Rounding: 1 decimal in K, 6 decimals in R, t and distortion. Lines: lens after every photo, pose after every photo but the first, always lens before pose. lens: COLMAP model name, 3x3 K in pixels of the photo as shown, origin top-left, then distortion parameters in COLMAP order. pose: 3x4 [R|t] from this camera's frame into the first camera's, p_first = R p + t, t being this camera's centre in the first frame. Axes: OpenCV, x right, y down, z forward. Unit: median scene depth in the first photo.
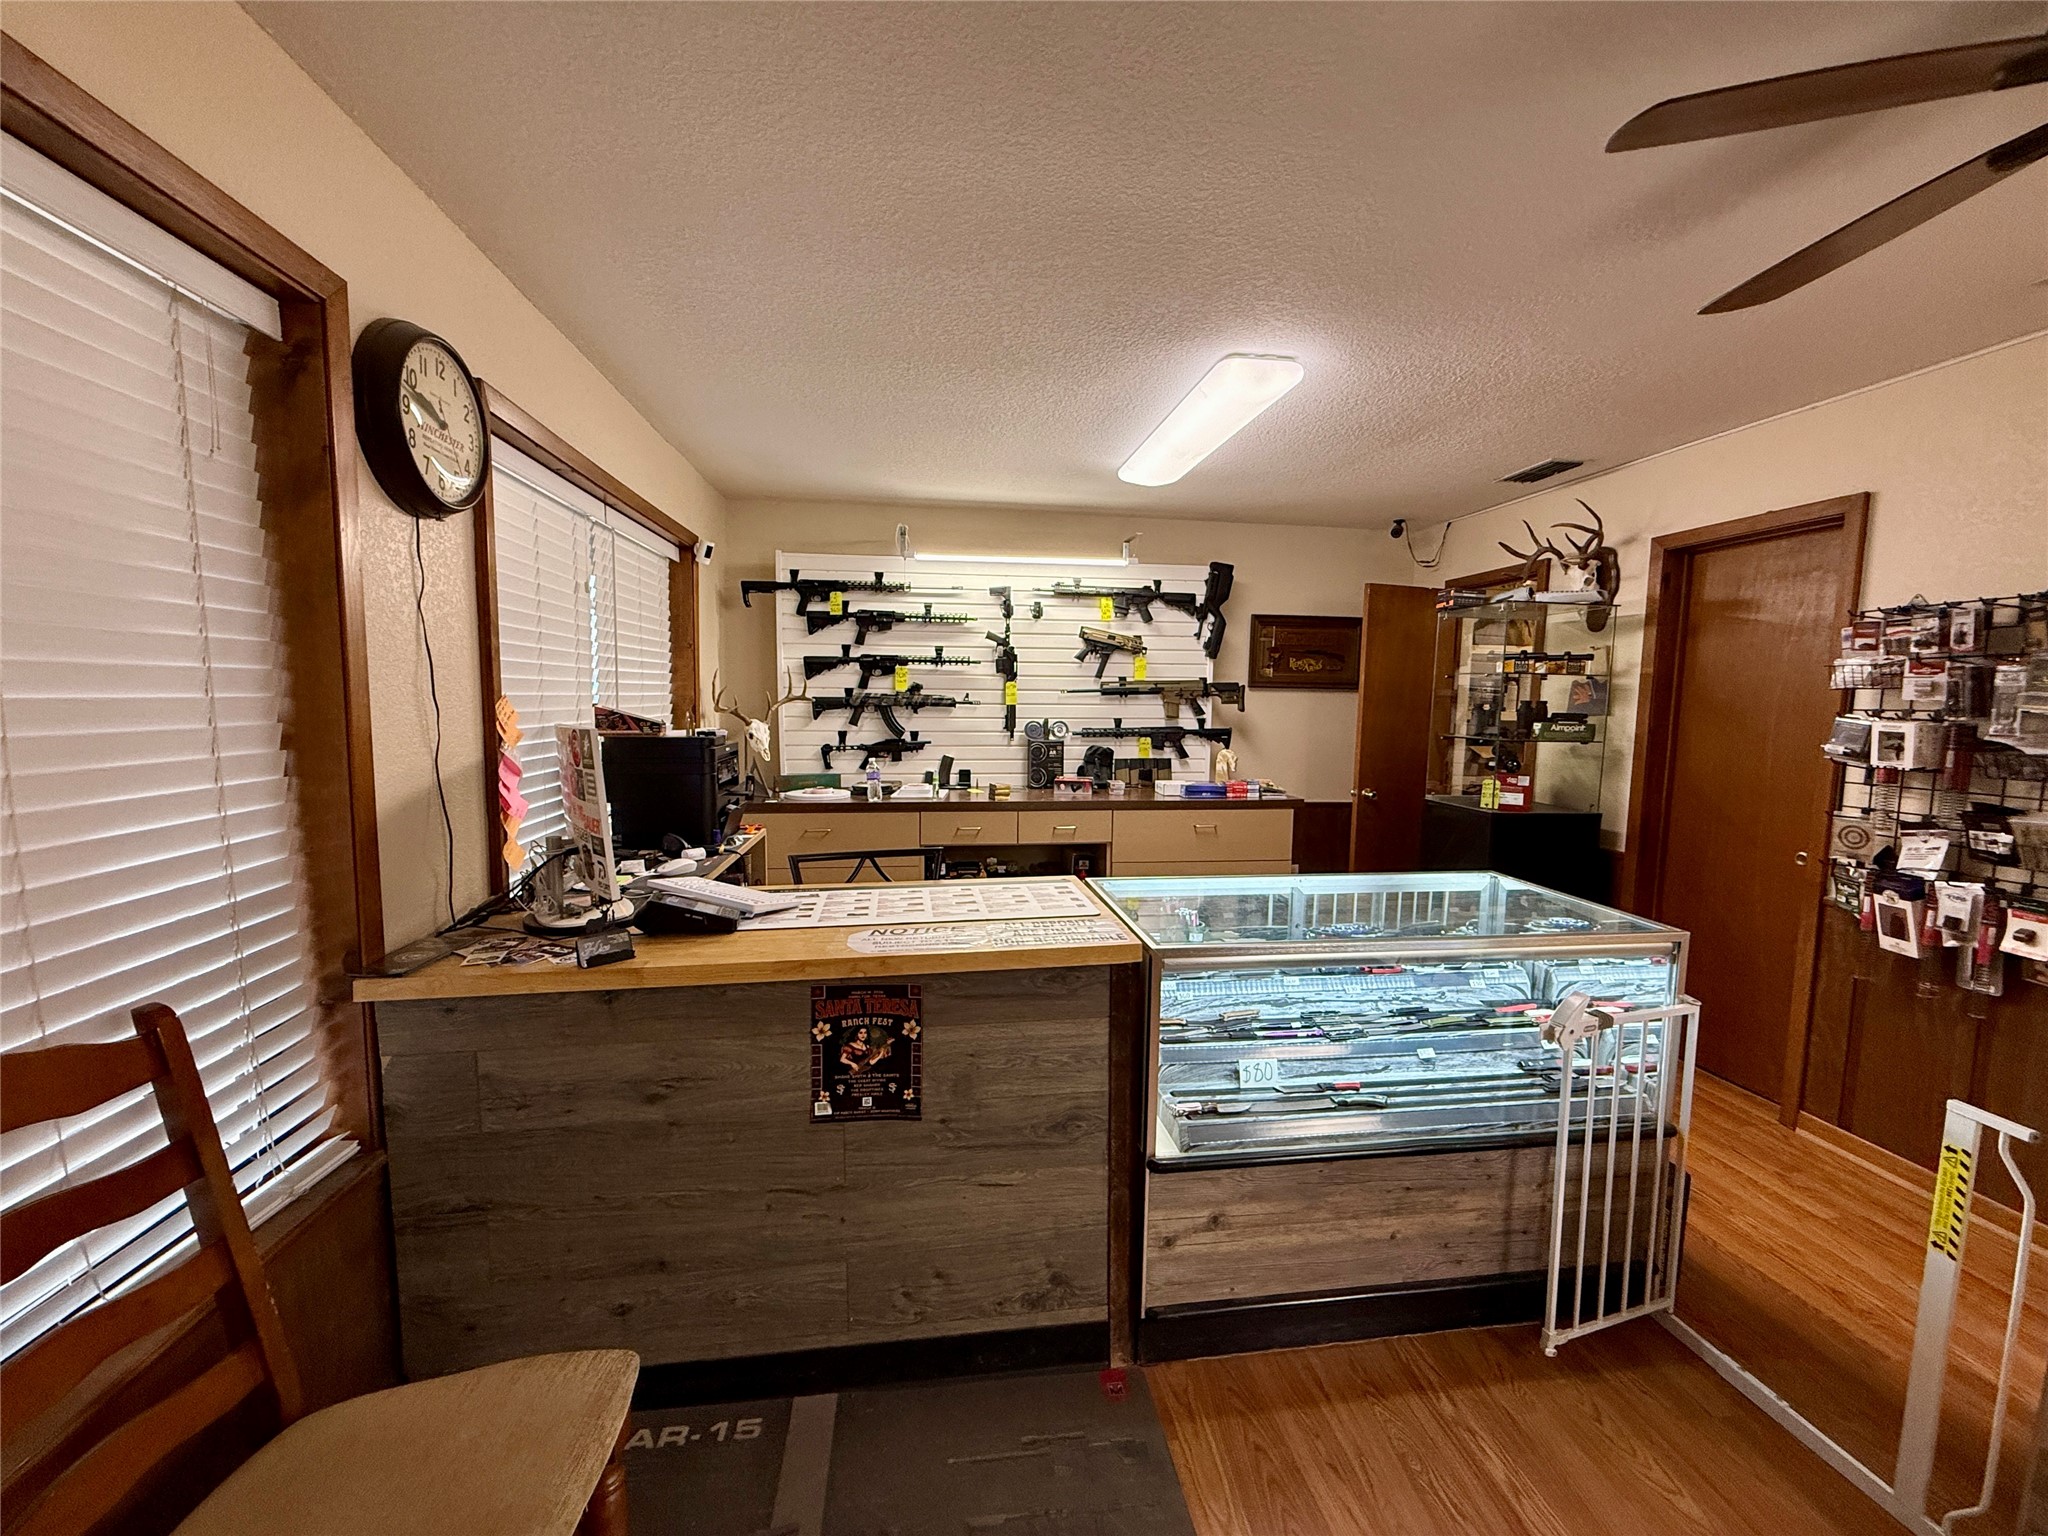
lens RADIAL K [[811.1, 0, 1020.0], [0, 811.1, 768.2], [0, 0, 1]] dist [-0.000053, 0.000148]
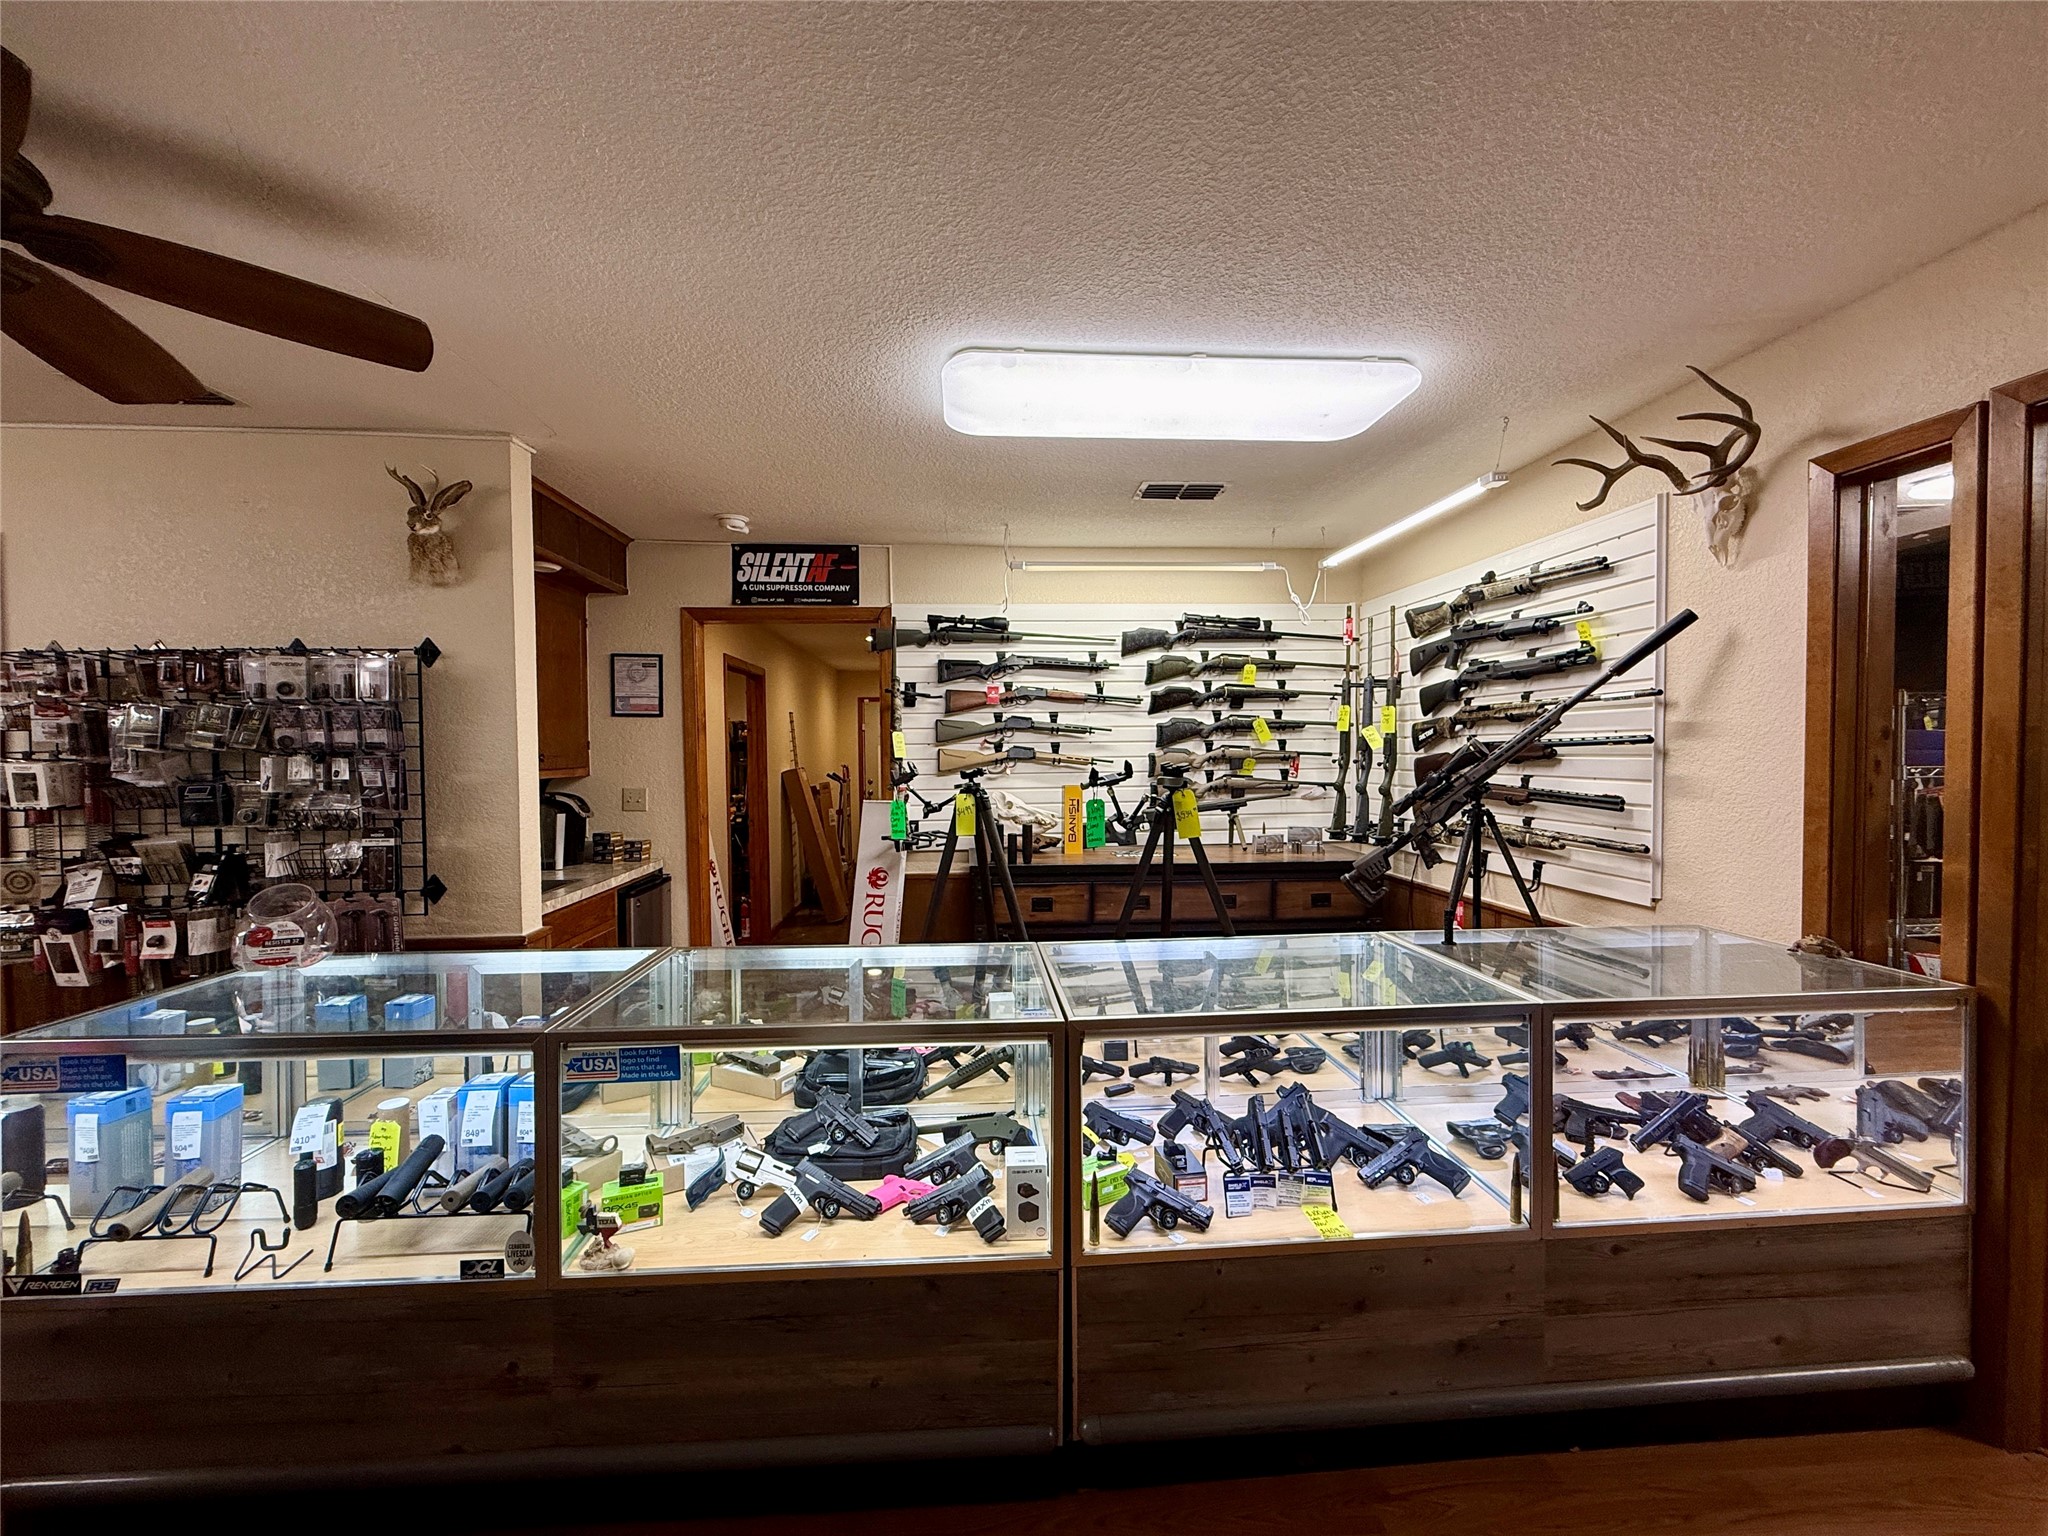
lens RADIAL K [[811.1, 0, 1020.0], [0, 811.1, 768.2], [0, 0, 1]] dist [-0.000053, 0.000148]
pose [[0.061408, -0.042612, 0.997203, 0.155673], [0.100761, 0.994249, 0.036281, 0.040159], [-0.993014, 0.098251, 0.065348, -0.319302]]
